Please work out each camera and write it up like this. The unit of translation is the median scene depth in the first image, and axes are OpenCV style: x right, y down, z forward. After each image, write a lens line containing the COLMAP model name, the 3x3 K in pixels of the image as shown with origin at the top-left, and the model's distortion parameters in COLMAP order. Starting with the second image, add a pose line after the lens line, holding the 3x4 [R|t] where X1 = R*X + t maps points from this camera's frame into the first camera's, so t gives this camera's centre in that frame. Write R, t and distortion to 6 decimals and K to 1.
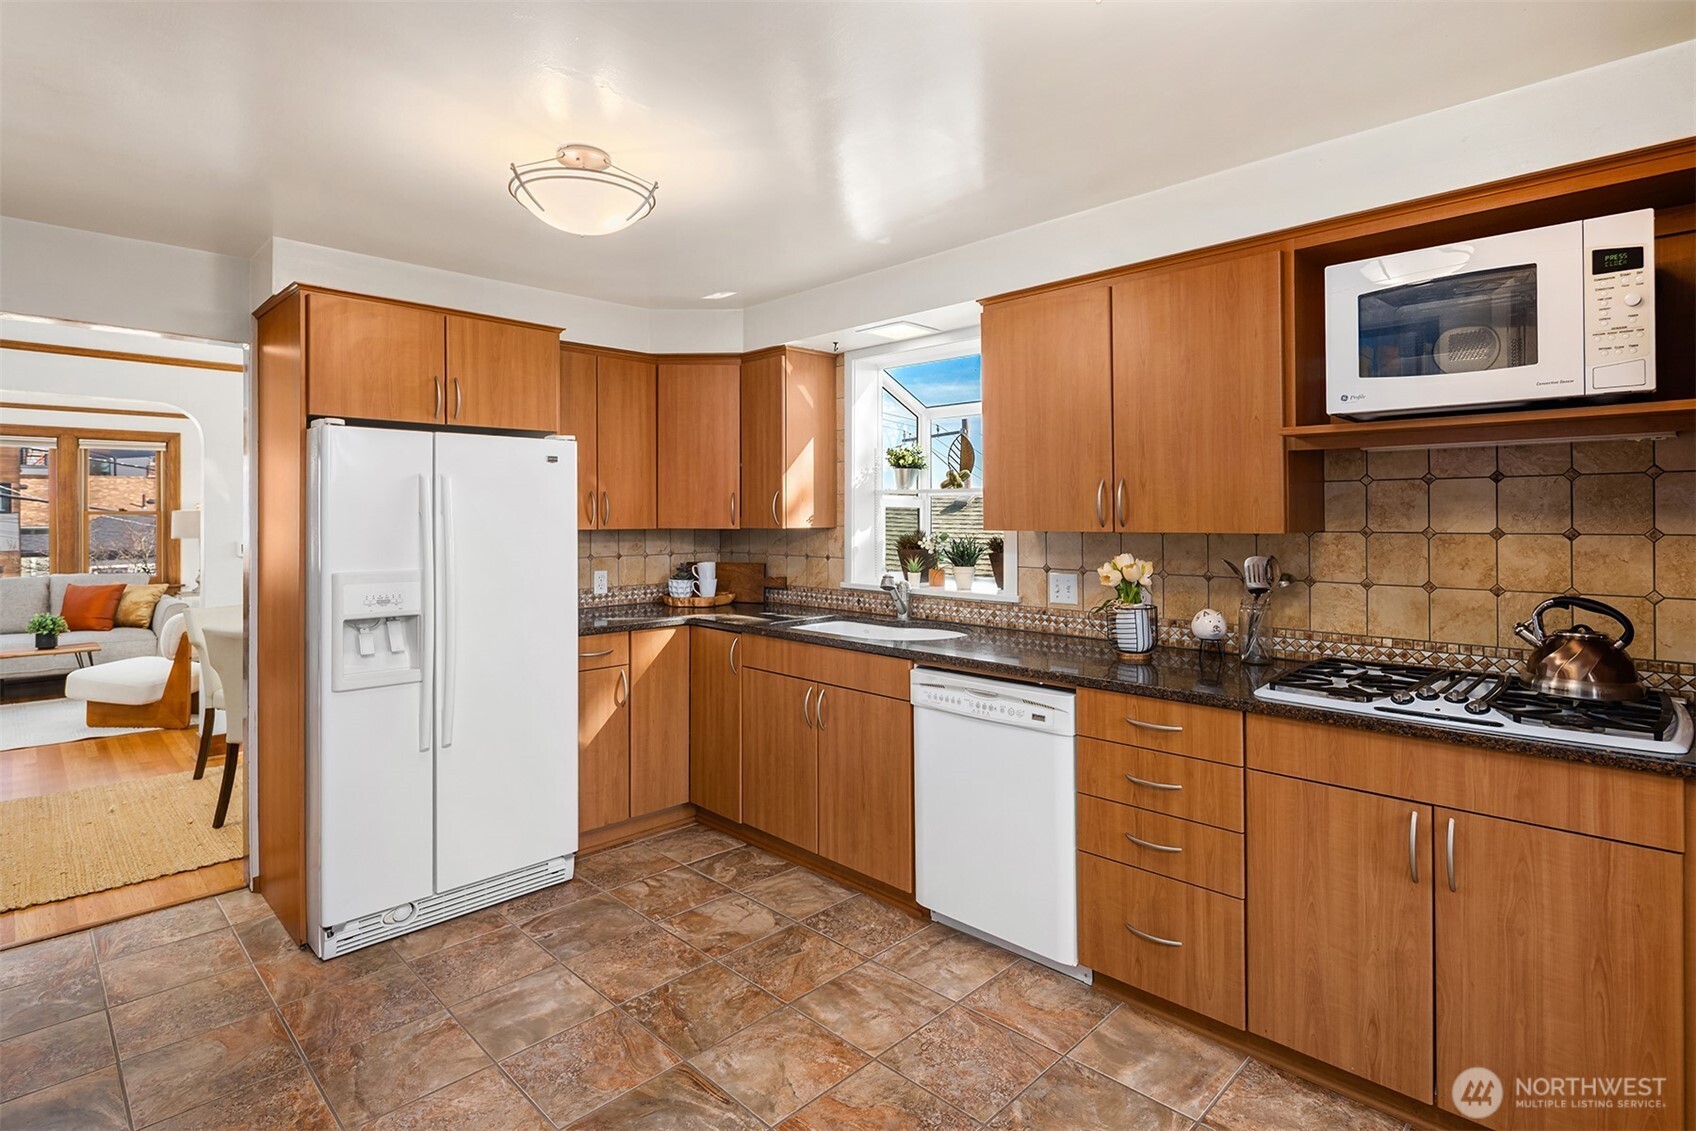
lens RADIAL K [[861.9, 0, 850.3], [0, 861.9, 514.2], [0, 0, 1]] dist [-0.001352, -0.000490]
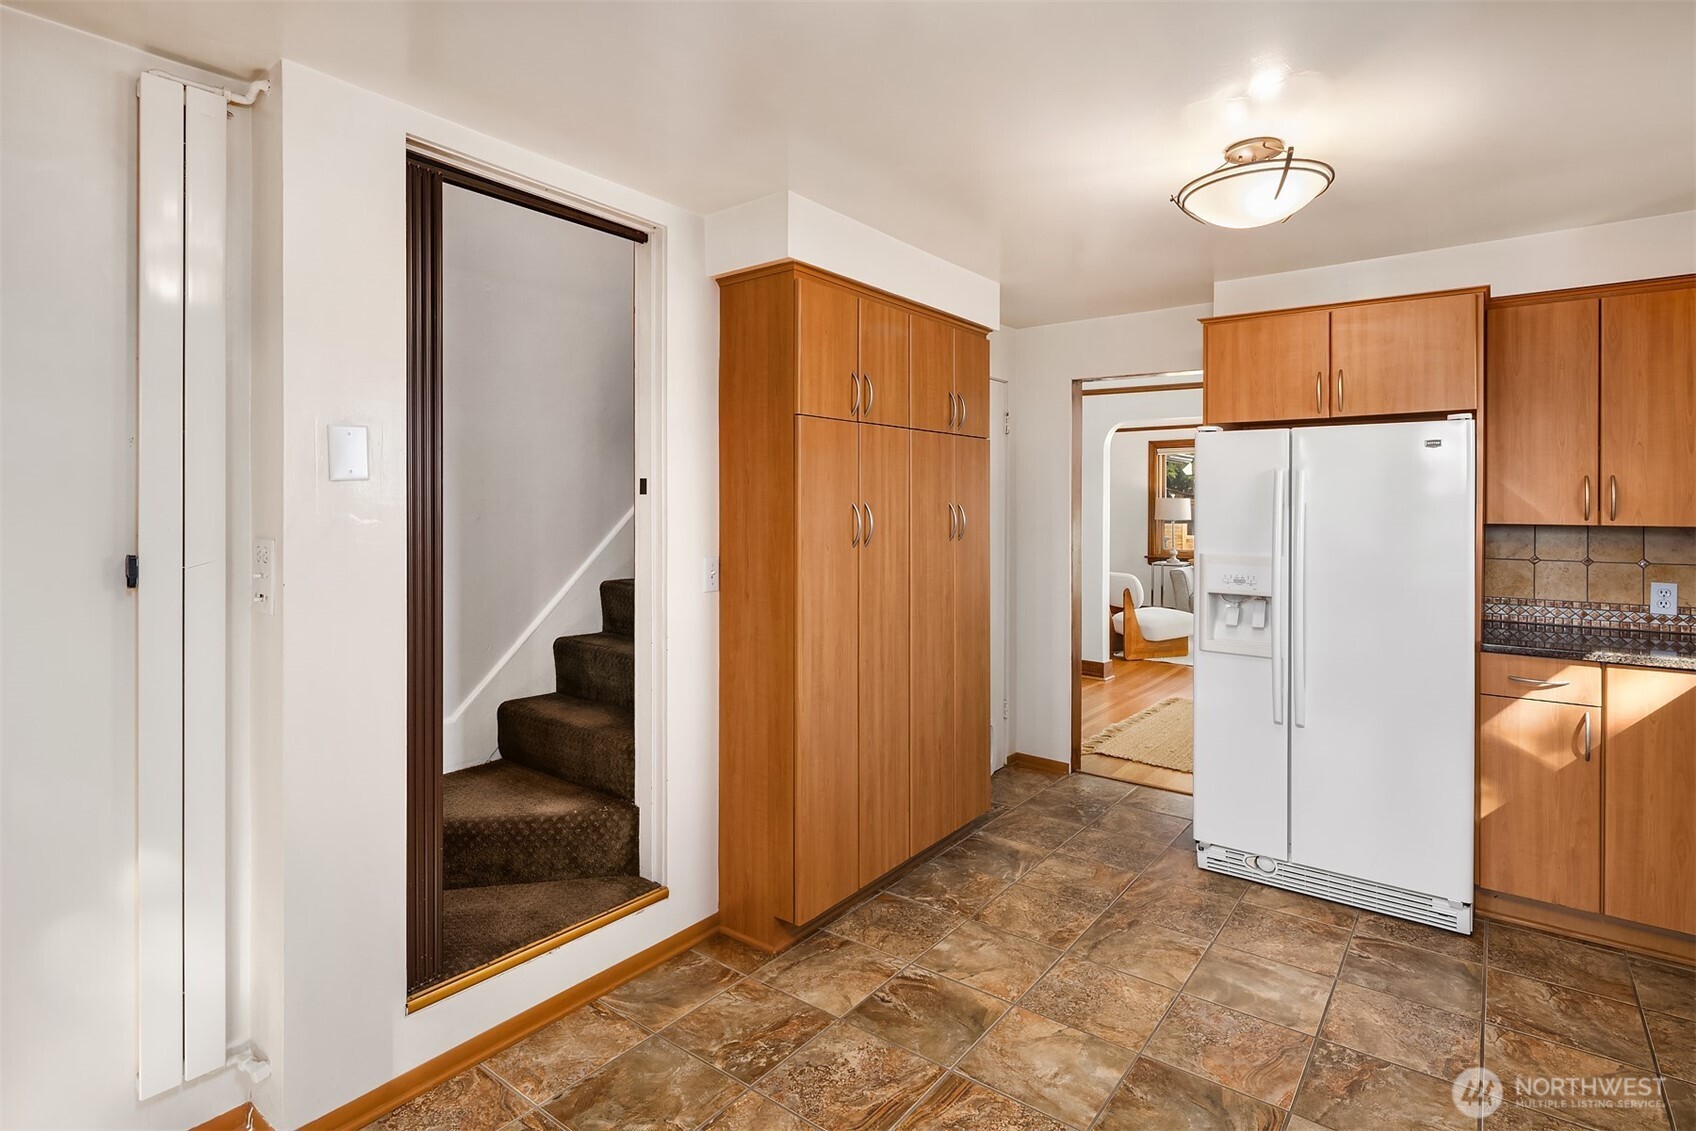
lens RADIAL K [[833.4, 0, 848.9], [0, 833.4, 500.1], [0, 0, 1]] dist [0.000793, 0.000159]
pose [[0.127939, 0.000676, -0.991782, 0.483715], [-0.001244, 0.999999, 0.000522, -0.006282], [0.991781, 0.001167, 0.127940, 0.335299]]
